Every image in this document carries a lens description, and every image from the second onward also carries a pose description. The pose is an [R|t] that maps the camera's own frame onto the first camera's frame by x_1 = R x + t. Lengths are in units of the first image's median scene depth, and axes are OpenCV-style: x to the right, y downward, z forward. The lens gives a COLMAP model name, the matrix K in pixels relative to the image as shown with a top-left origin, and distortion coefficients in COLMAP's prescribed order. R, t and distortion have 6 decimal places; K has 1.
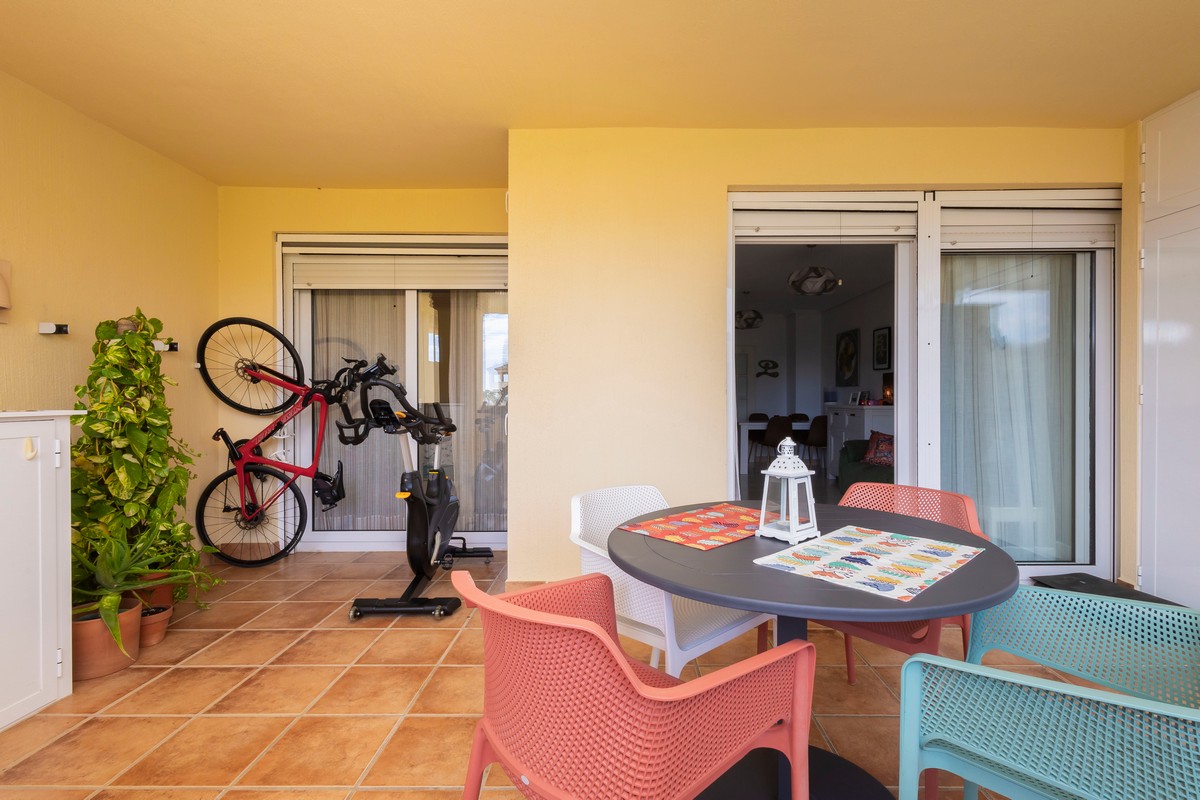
lens RADIAL K [[573.1, 0, 606.6], [0, 573.1, 398.8], [0, 0, 1]] dist [0.002799, 0.000588]
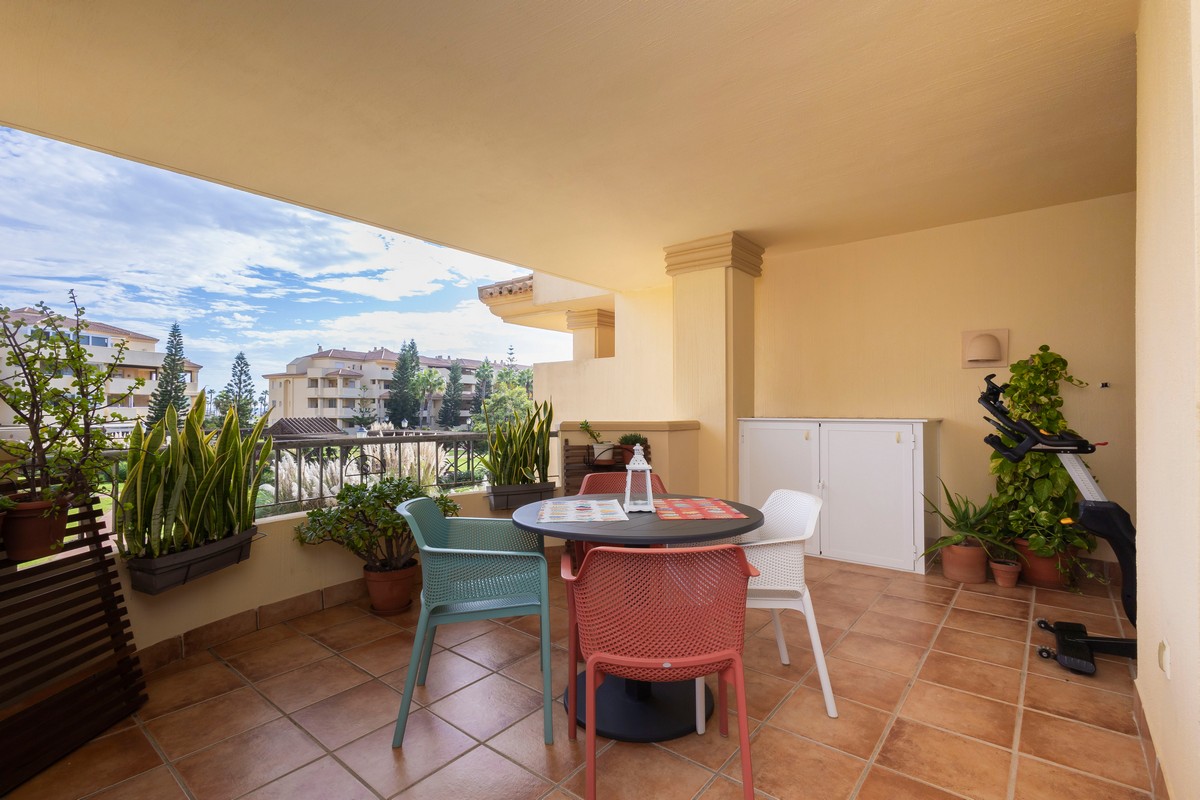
lens RADIAL K [[568.0, 0, 605.3], [0, 568.0, 413.6], [0, 0, 1]] dist [0.006654, -0.000407]
pose [[-0.624300, 0.011249, -0.781103, 1.013251], [0.003299, 0.999925, 0.011763, -0.021126], [0.781178, 0.004767, -0.624291, 1.222782]]
